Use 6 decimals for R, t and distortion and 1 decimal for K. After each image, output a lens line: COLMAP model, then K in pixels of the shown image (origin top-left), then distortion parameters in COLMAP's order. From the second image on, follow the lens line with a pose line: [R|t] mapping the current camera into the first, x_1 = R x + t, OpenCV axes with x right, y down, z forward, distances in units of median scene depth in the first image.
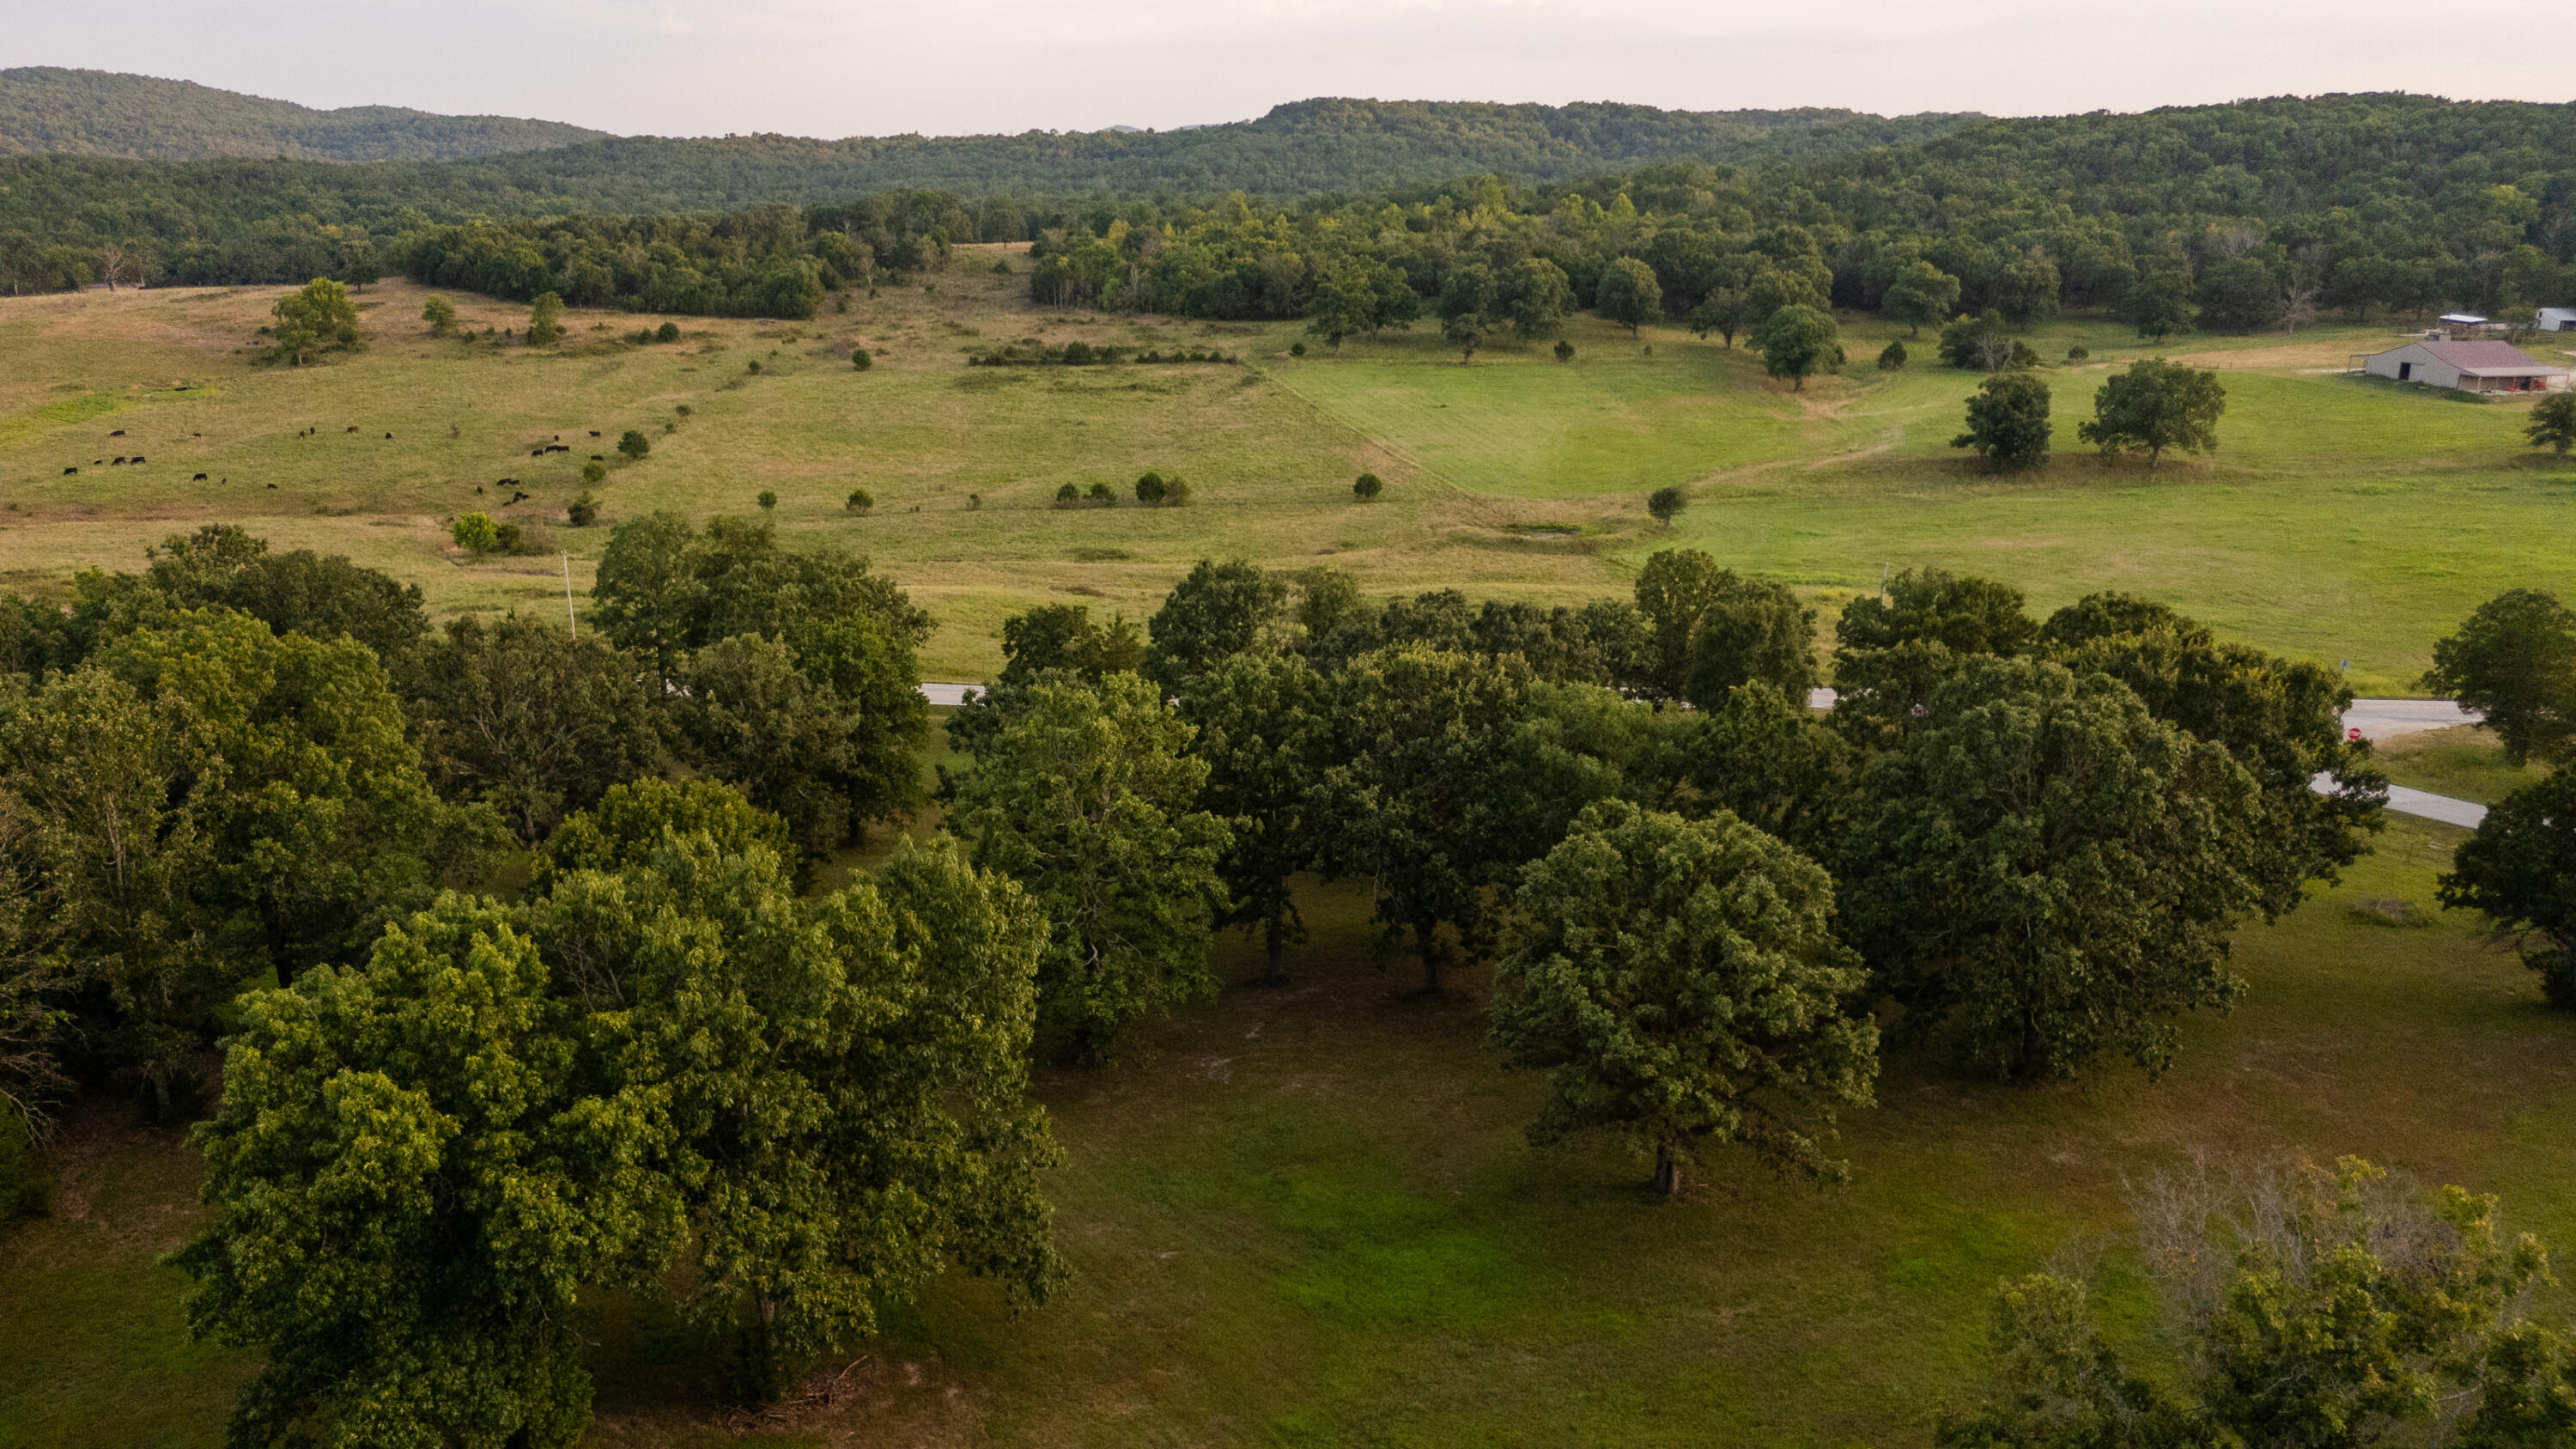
lens RADIAL K [[1898.9, 0, 1308.9], [0, 1898.9, 730.3], [0, 0, 1]] dist [0.059029, -0.053487]
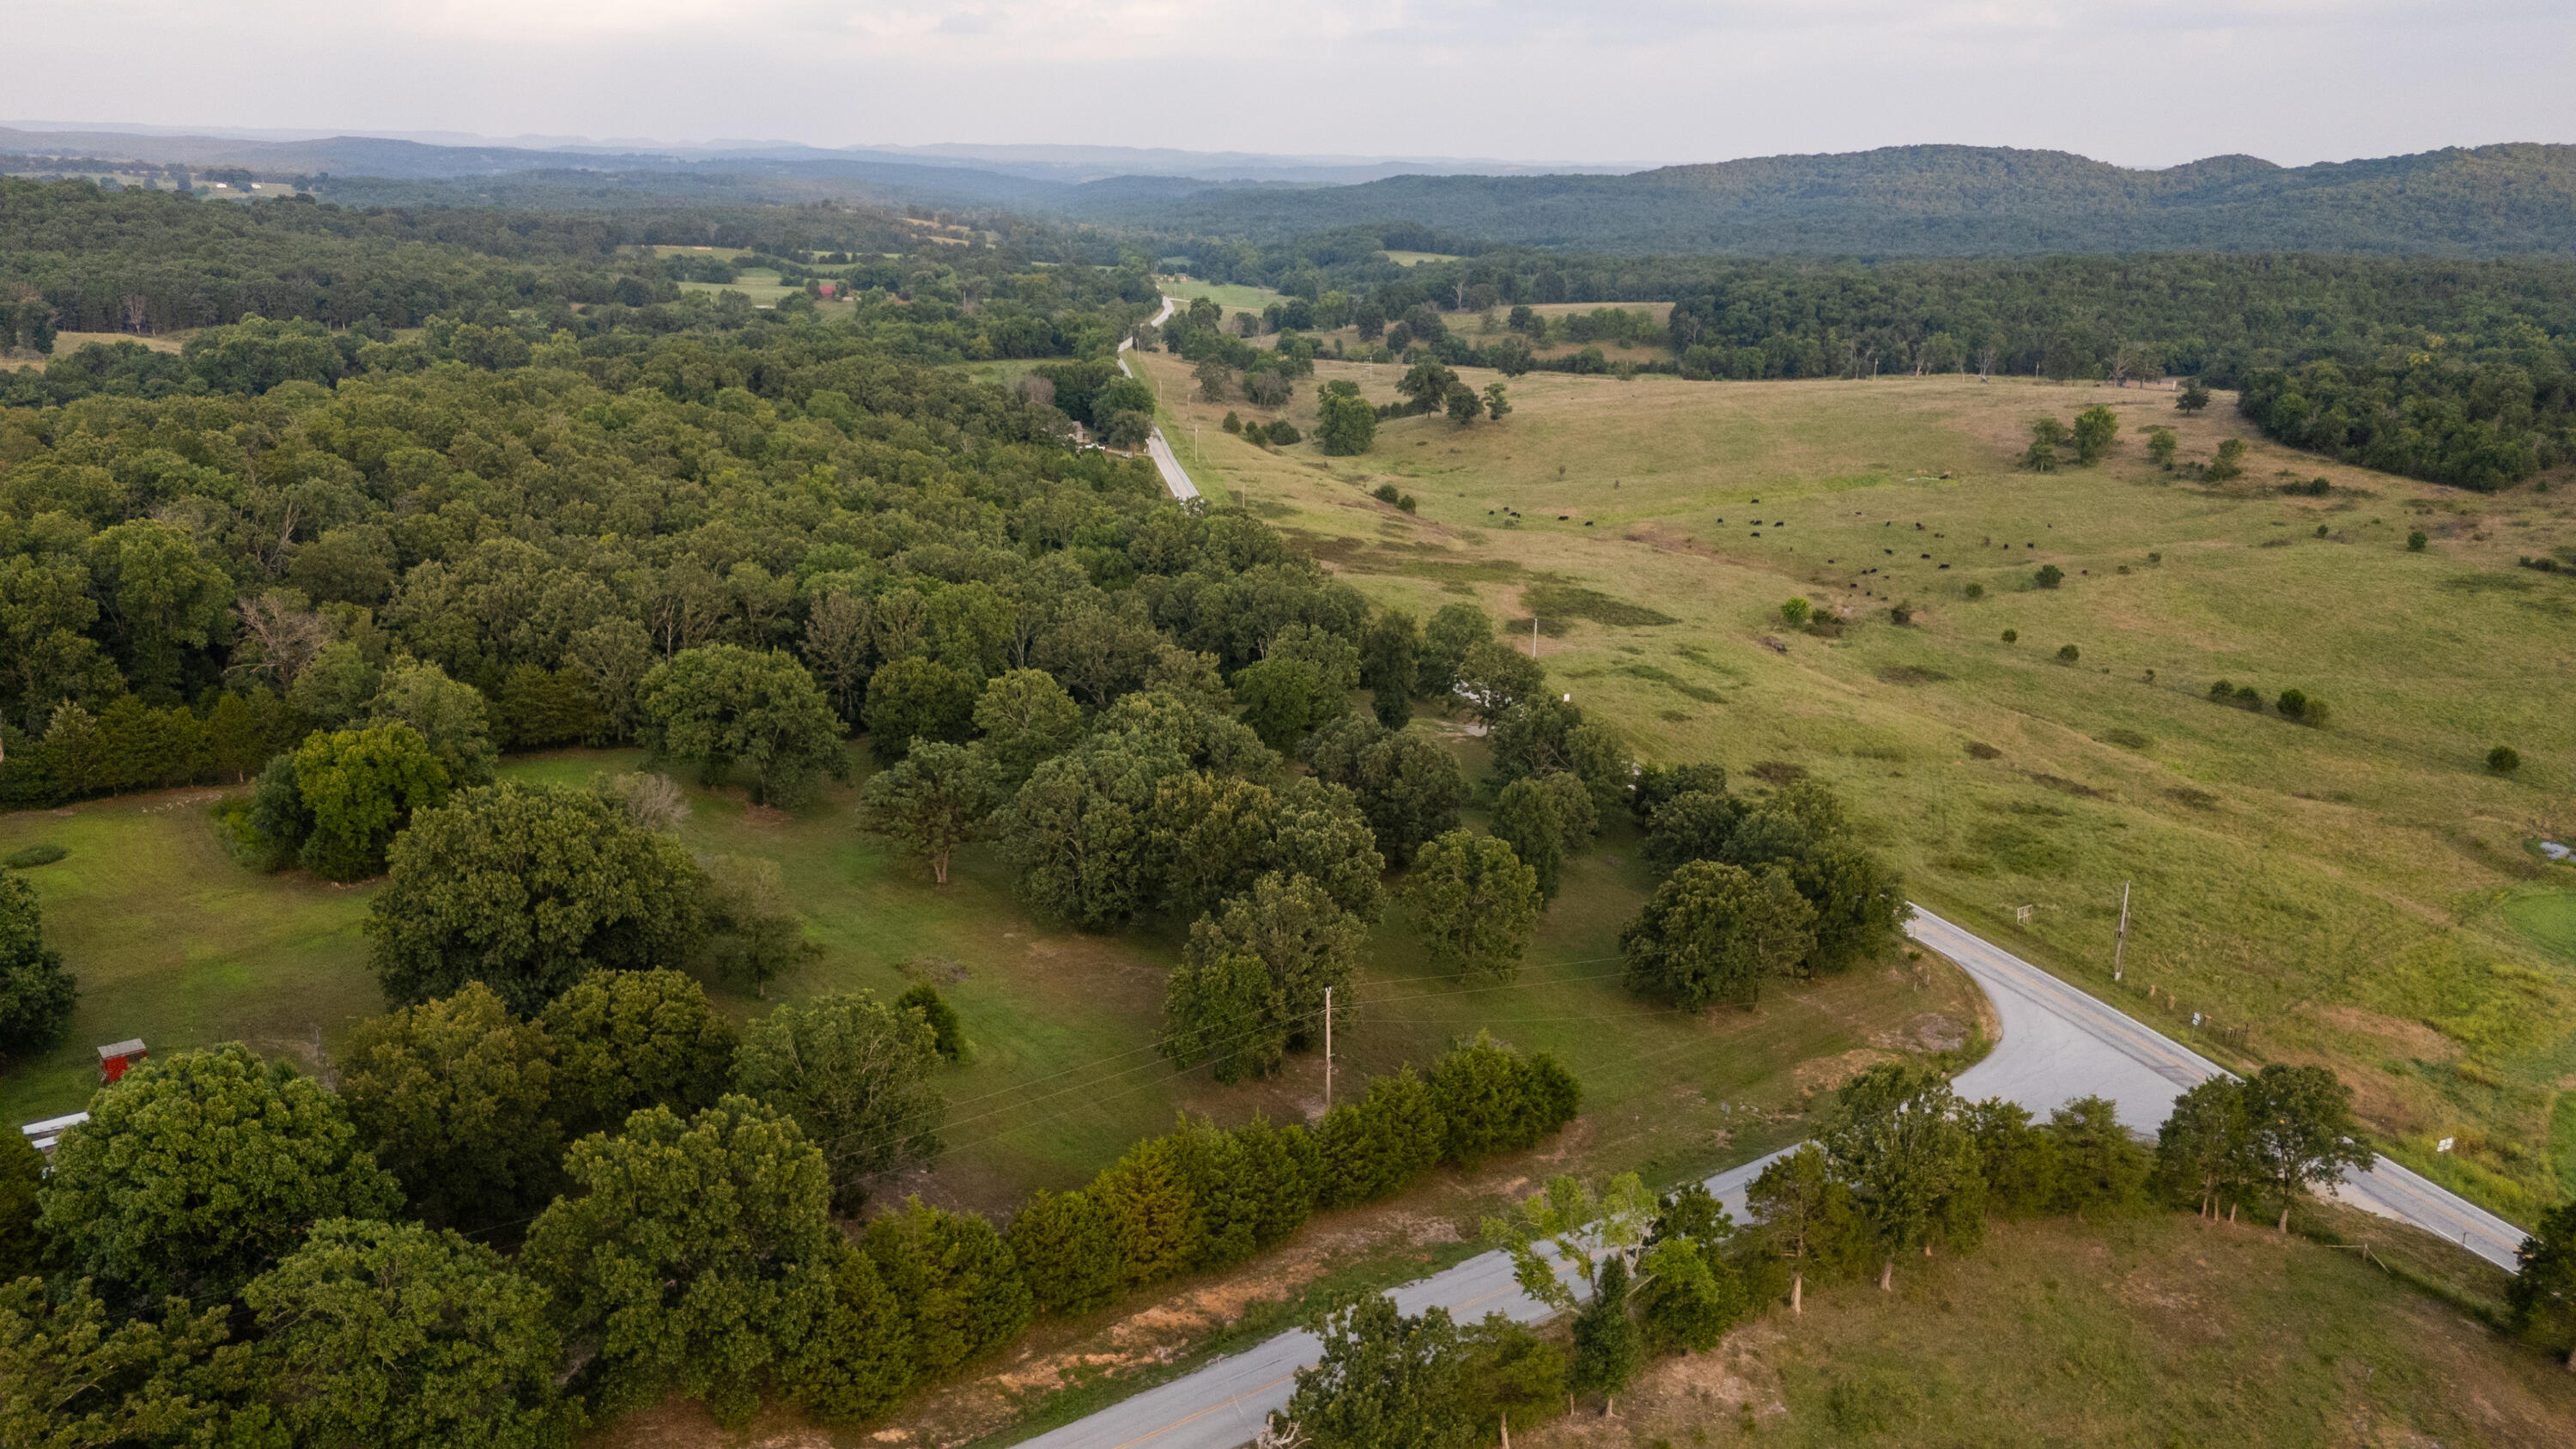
lens RADIAL K [[1898.9, 0, 1280.5], [0, 1898.9, 733.2], [0, 0, 1]] dist [0.059029, -0.053487]
pose [[0.387120, 0.264475, -0.883284, 1.231324], [-0.281394, 0.946163, 0.159975, -0.239942], [0.878041, 0.186622, 0.440701, 0.090018]]
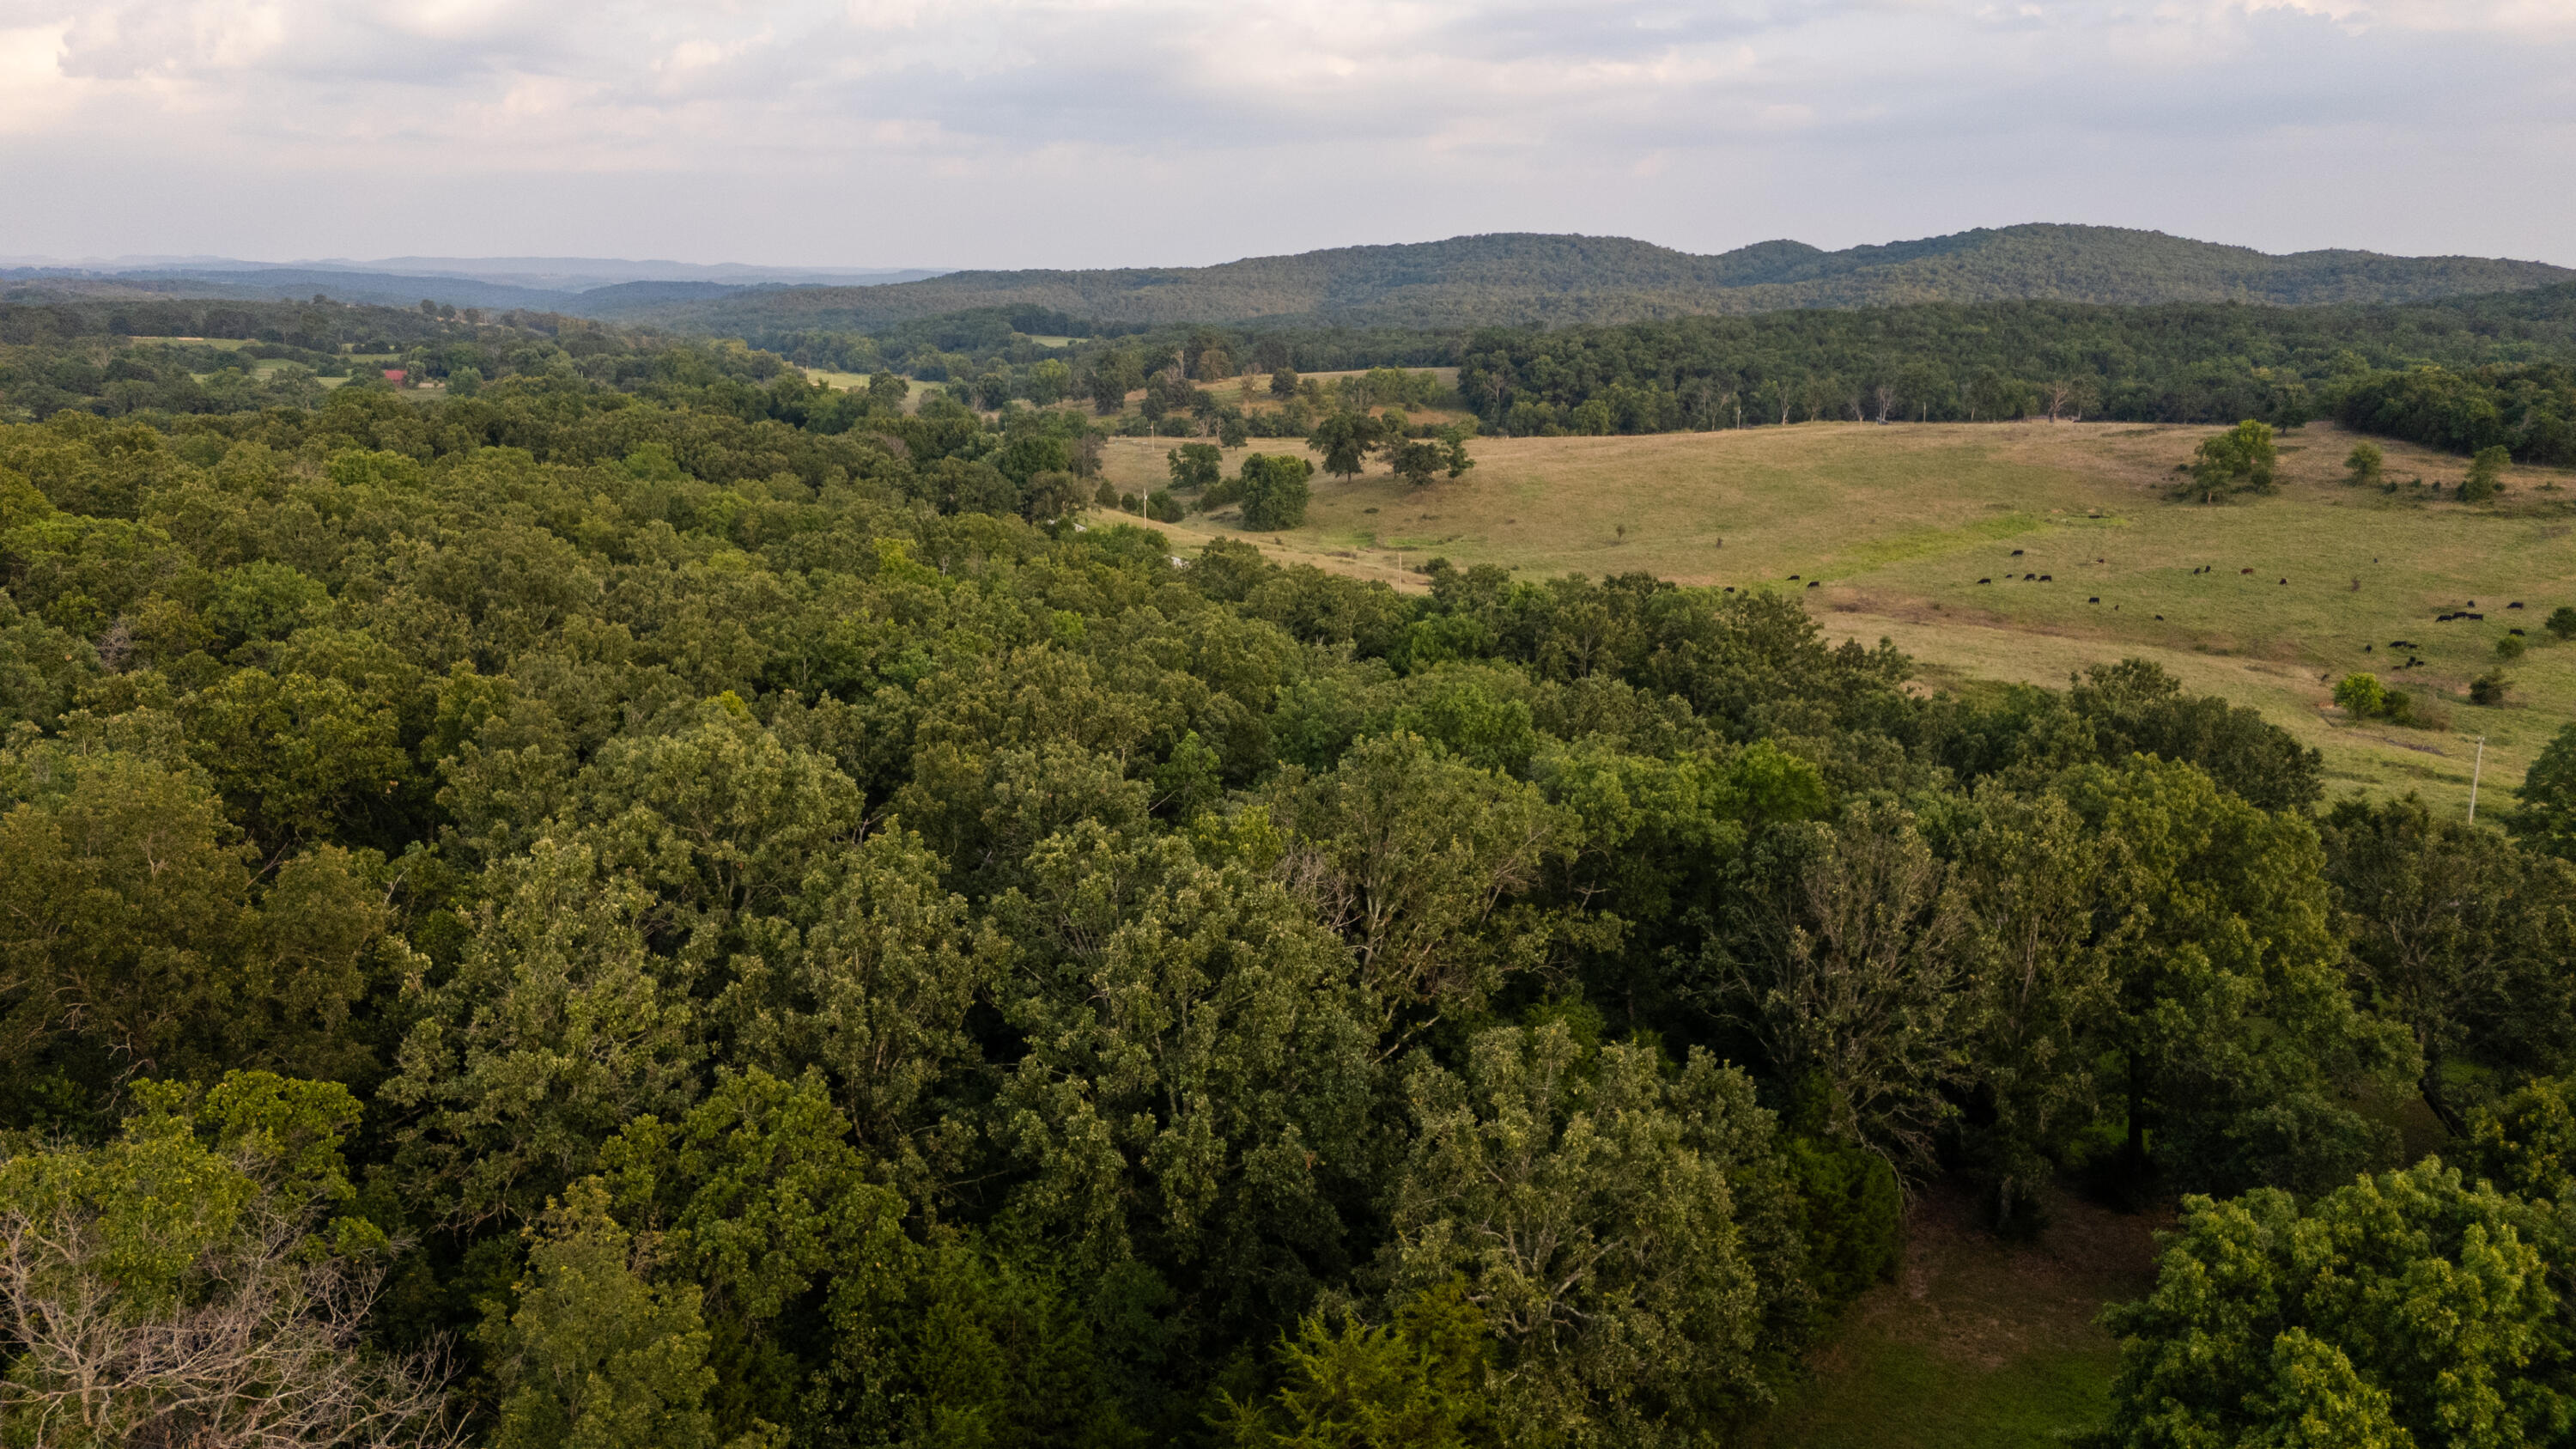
lens RADIAL K [[1898.9, 0, 1279.1], [0, 1898.9, 721.8], [0, 0, 1]] dist [0.059029, -0.053487]
pose [[0.606916, 0.174574, -0.775356, -0.040120], [-0.230920, 0.972225, 0.038146, -0.006267], [0.760479, 0.155894, 0.630371, 0.008447]]
